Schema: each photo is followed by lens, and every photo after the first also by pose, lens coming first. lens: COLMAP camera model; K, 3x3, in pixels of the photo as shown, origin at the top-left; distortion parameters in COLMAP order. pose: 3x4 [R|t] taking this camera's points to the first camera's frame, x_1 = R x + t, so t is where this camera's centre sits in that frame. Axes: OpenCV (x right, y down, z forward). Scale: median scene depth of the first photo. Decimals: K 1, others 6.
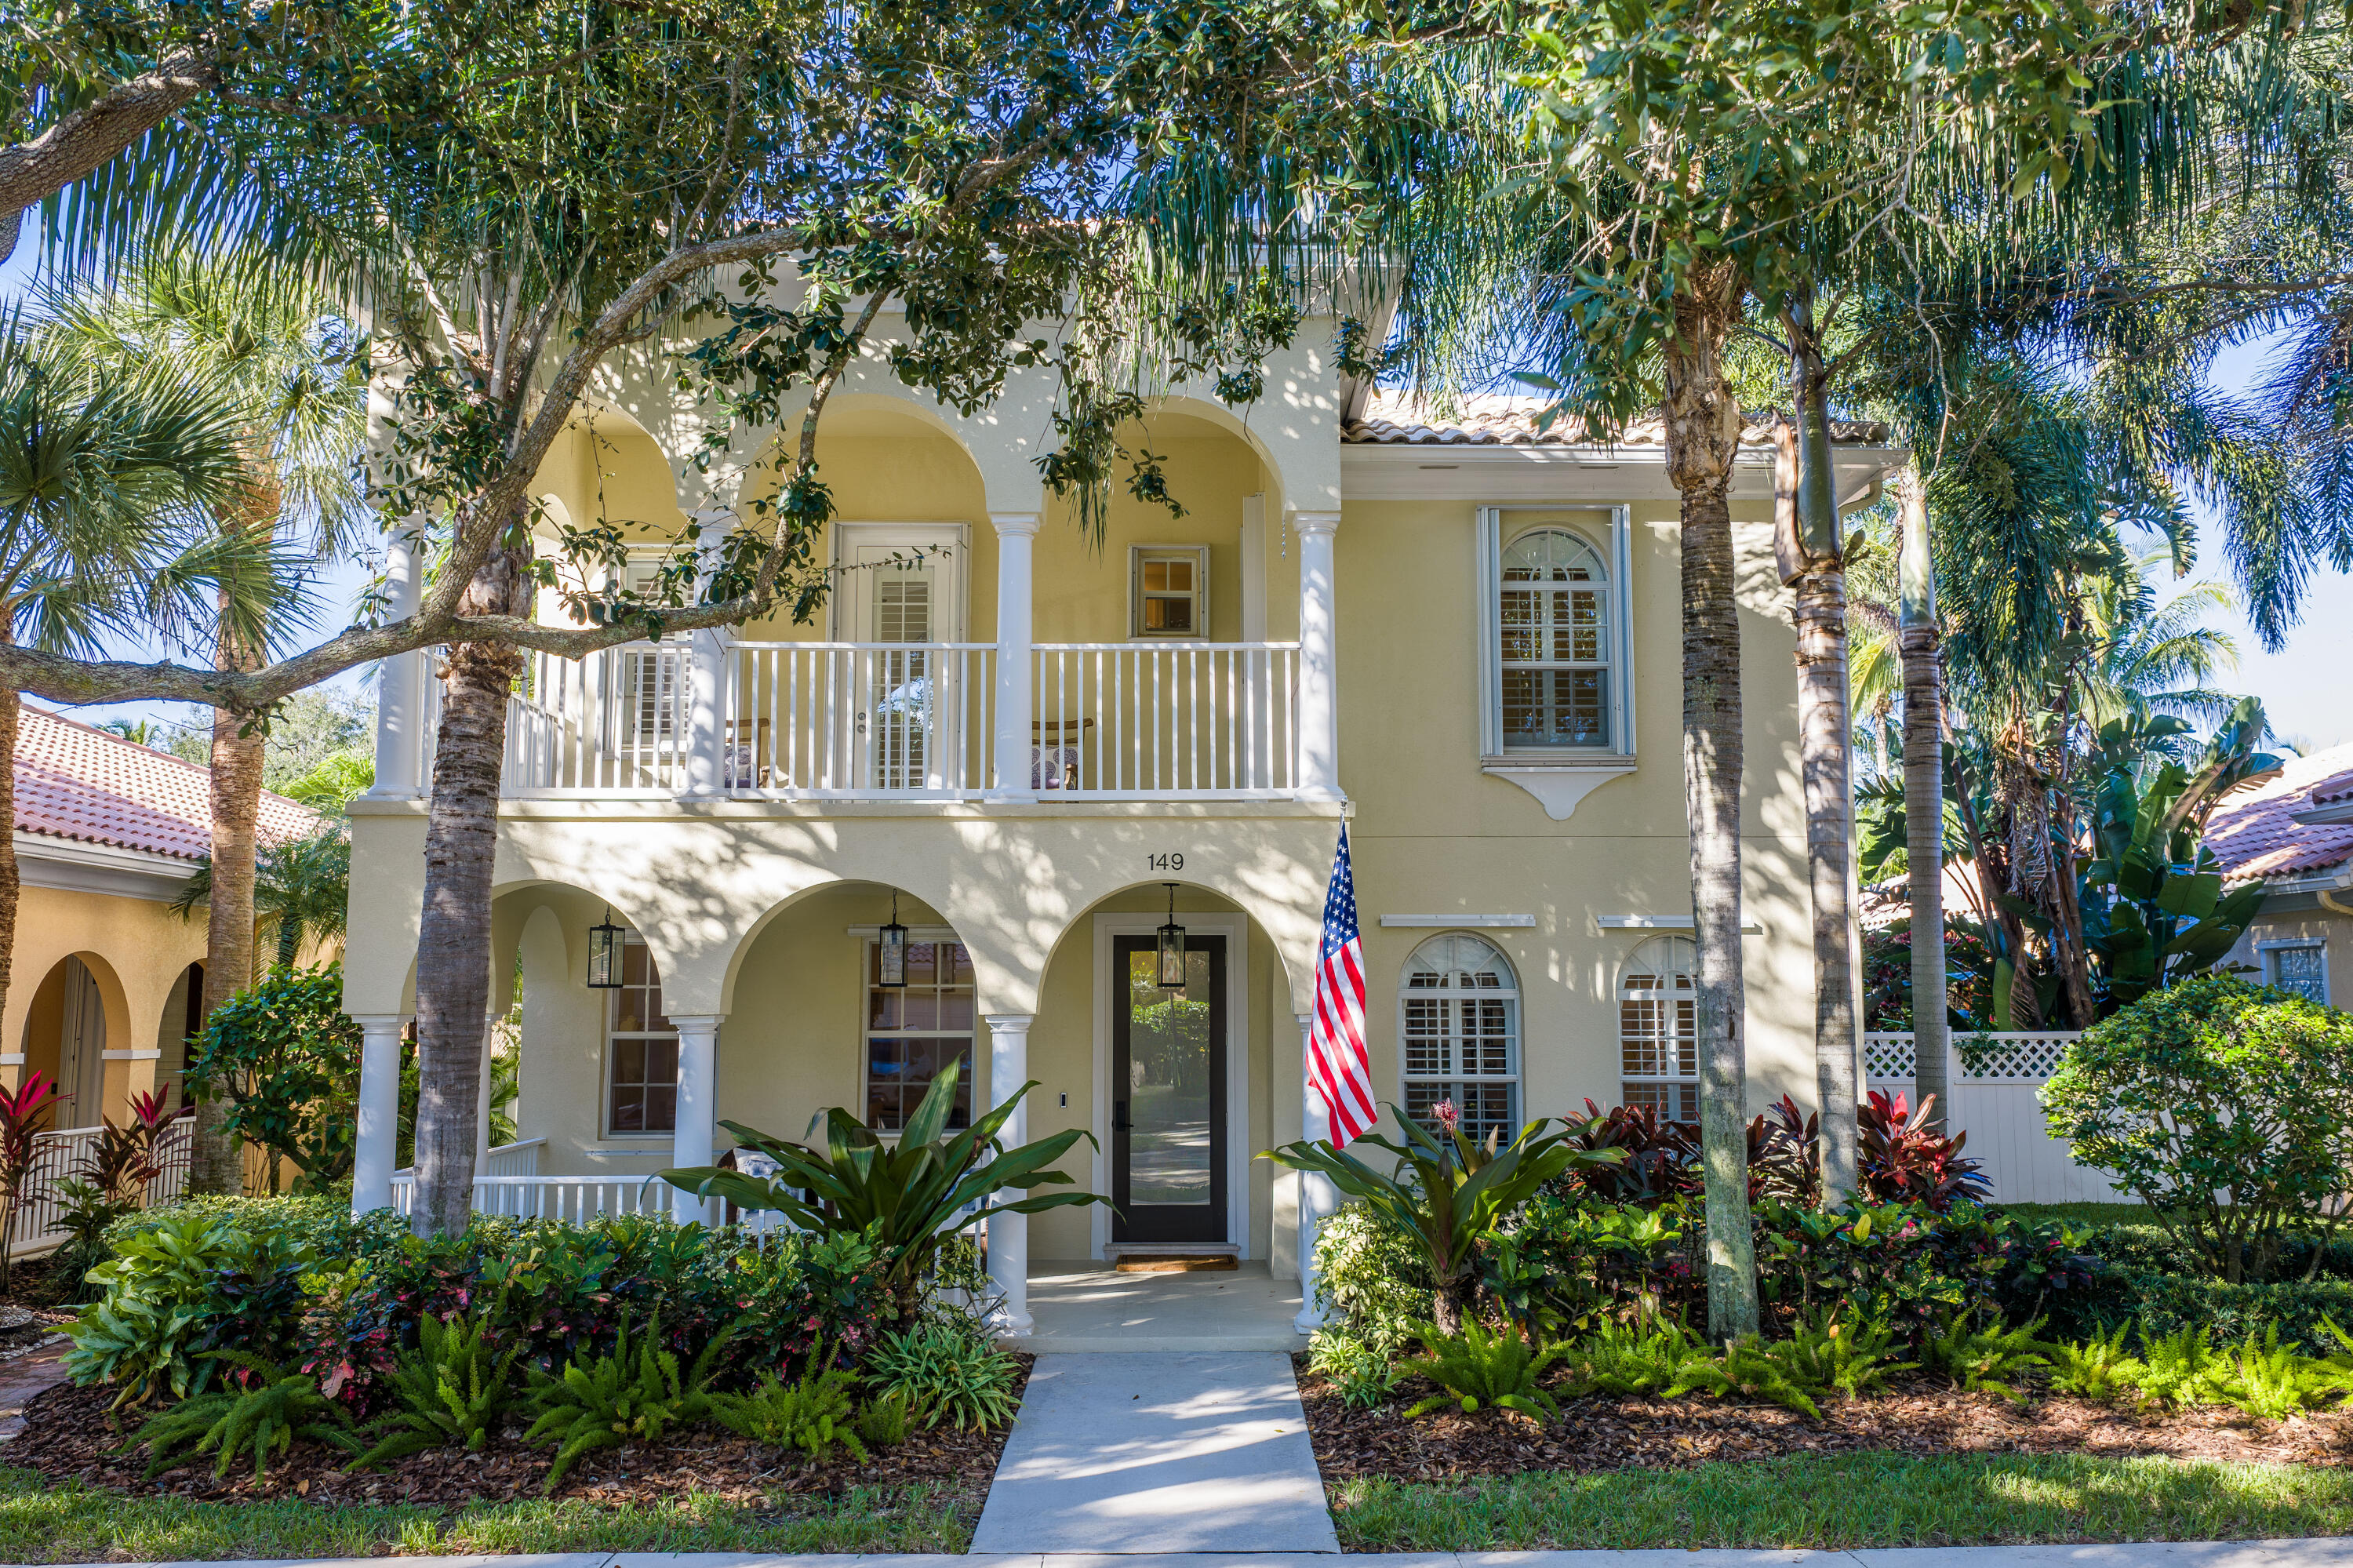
lens RADIAL K [[1948.1, 0, 1174.4], [0, 1948.1, 756.1], [0, 0, 1]] dist [-0.001362, -0.007228]
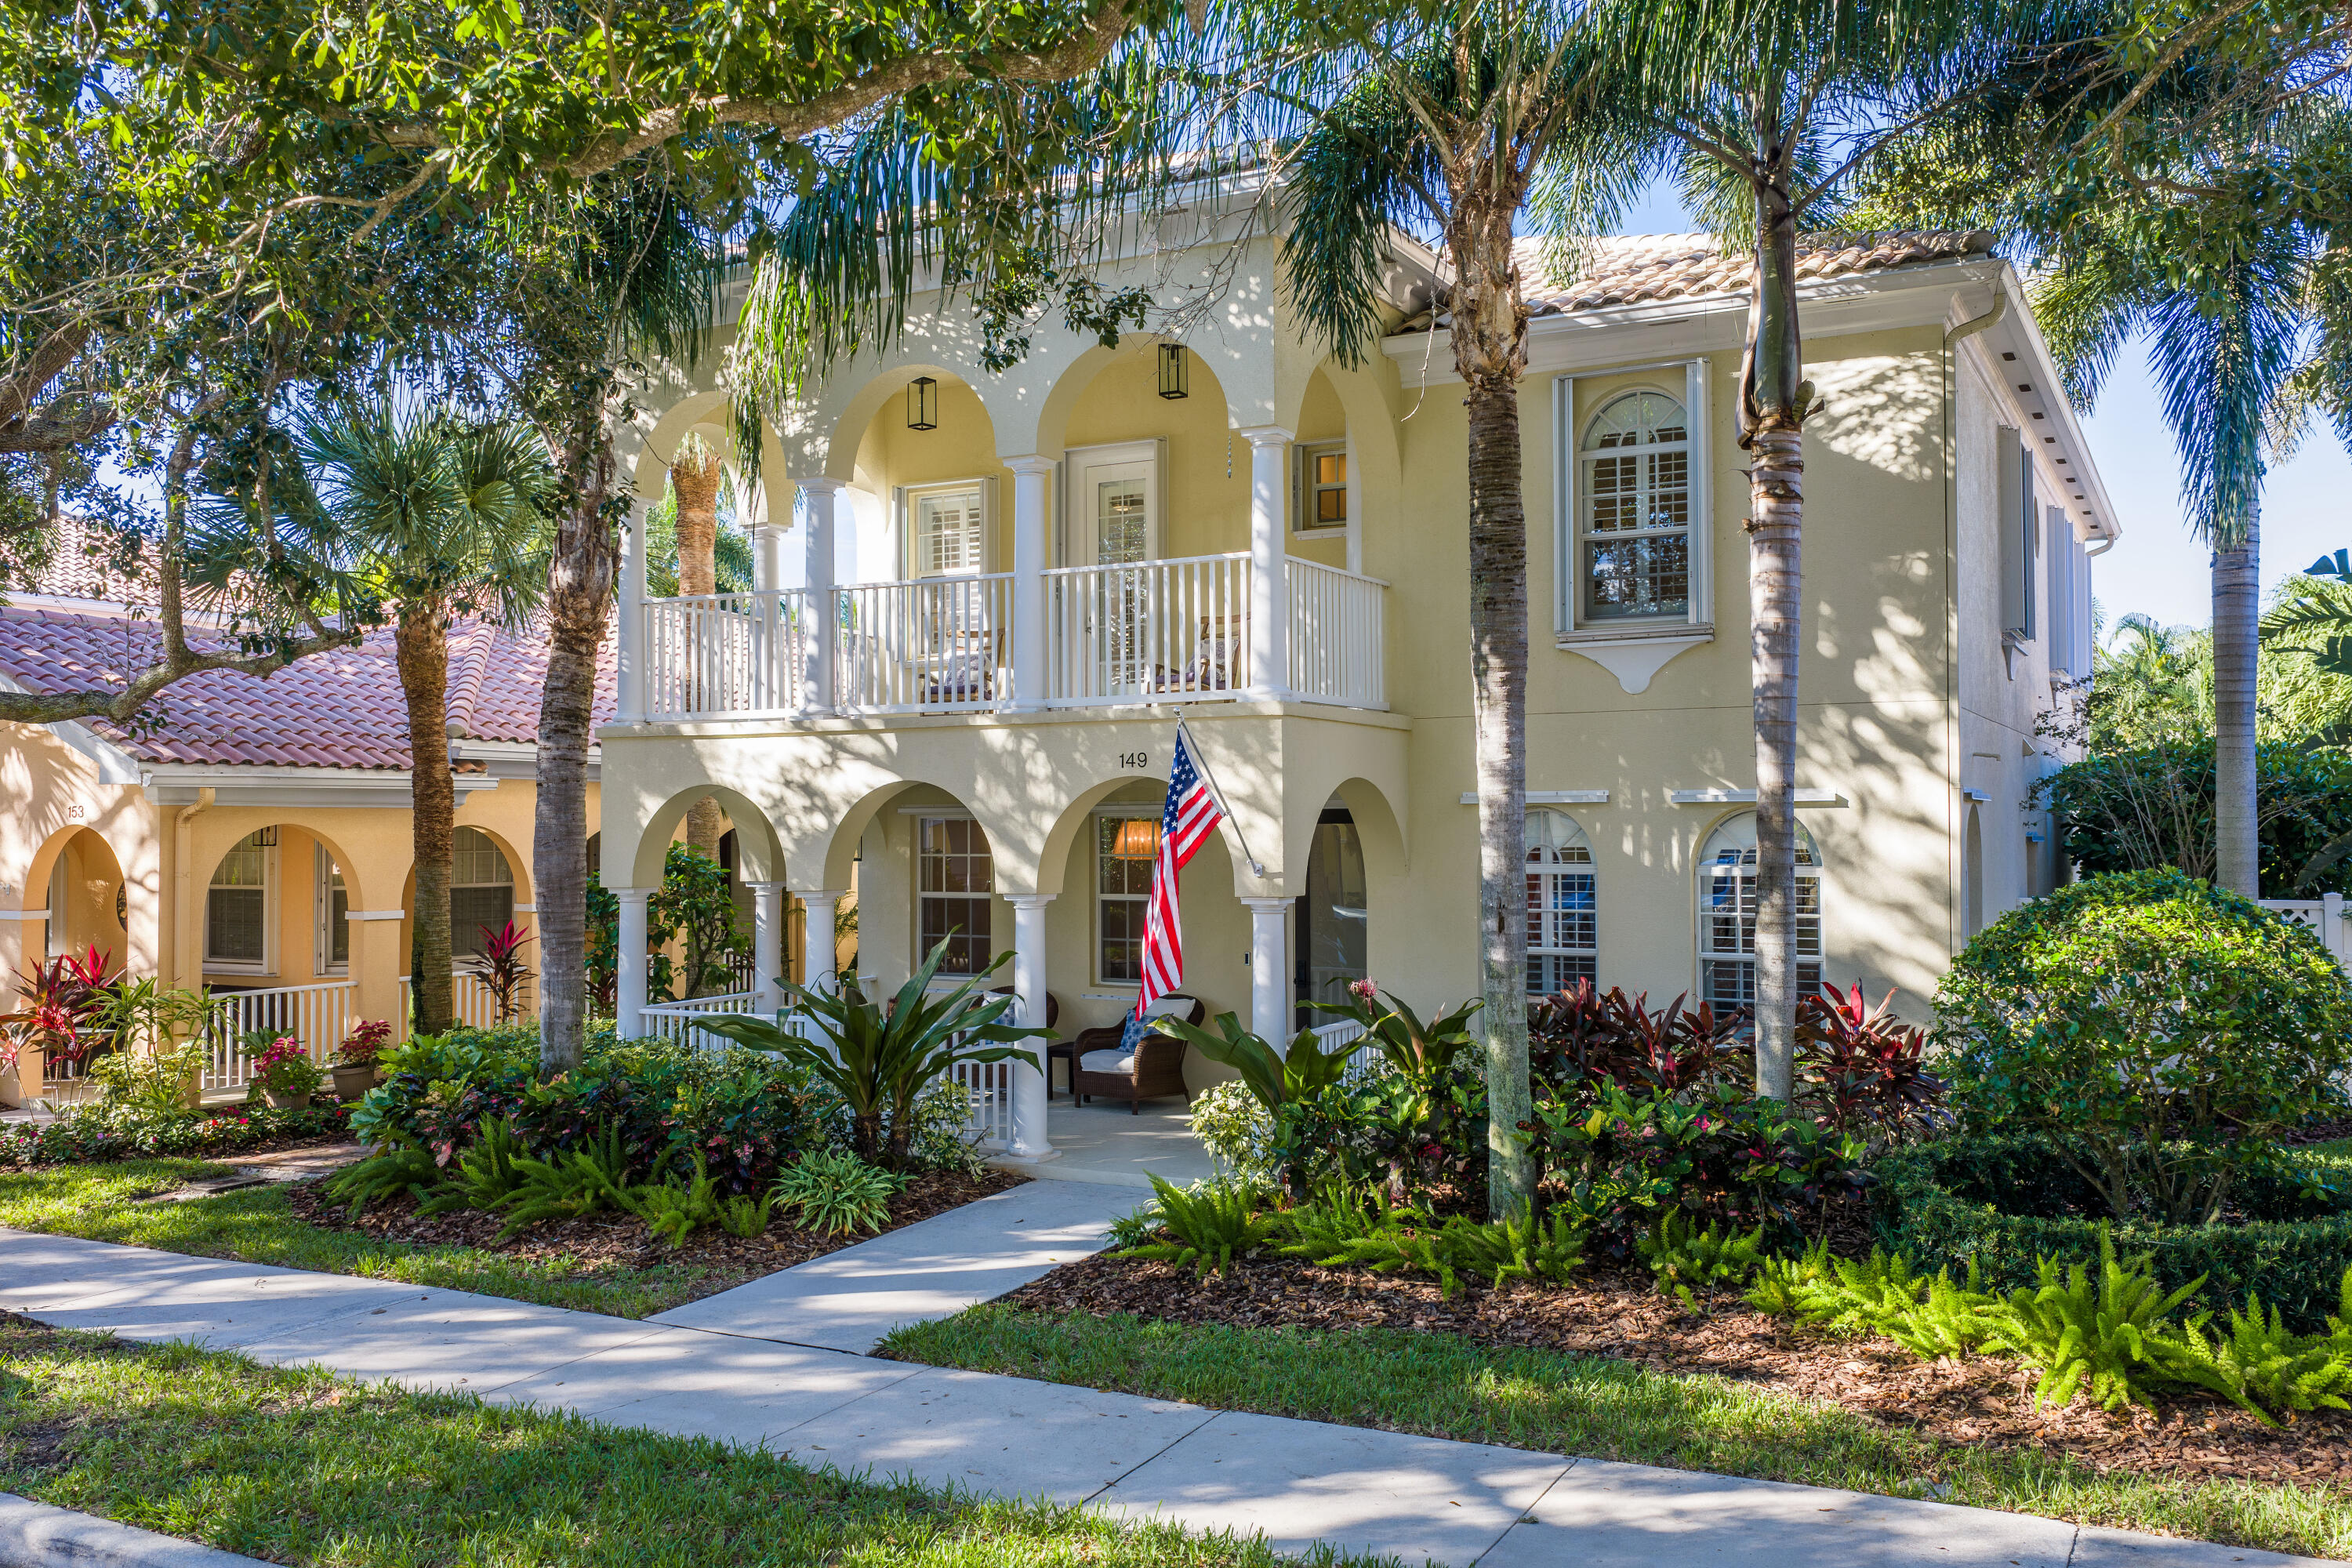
lens RADIAL K [[1887.9, 0, 1176.0], [0, 1887.9, 784.0], [0, 0, 1]] dist [0.075217, -0.001737]
pose [[0.876880, -0.015067, -0.480474, 0.542084], [0.065995, 0.993818, 0.089276, -0.027327], [0.476159, -0.109993, 0.872453, 0.054798]]
